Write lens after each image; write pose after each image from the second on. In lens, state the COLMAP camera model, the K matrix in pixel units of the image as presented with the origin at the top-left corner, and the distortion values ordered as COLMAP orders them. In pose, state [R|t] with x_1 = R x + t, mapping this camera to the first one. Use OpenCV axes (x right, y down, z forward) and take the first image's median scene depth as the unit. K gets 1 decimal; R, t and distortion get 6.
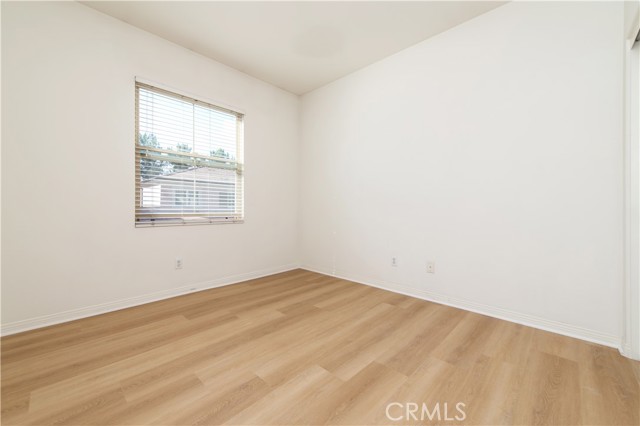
lens RADIAL K [[250.9, 0, 317.6], [0, 250.9, 209.1], [0, 0, 1]] dist [0.017135, -0.004776]
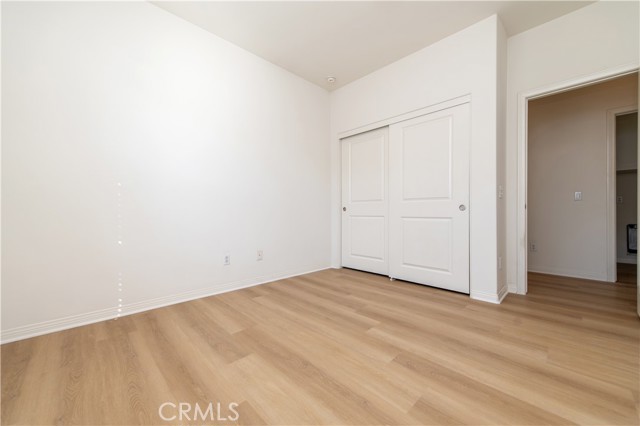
lens RADIAL K [[250.9, 0, 315.4], [0, 250.9, 213.4], [0, 0, 1]] dist [0.017135, -0.004776]
pose [[0.048312, -0.012243, 0.998757, -0.932070], [0.008473, 0.999894, 0.011847, 0.037069], [-0.998796, 0.007890, 0.048410, 0.924655]]
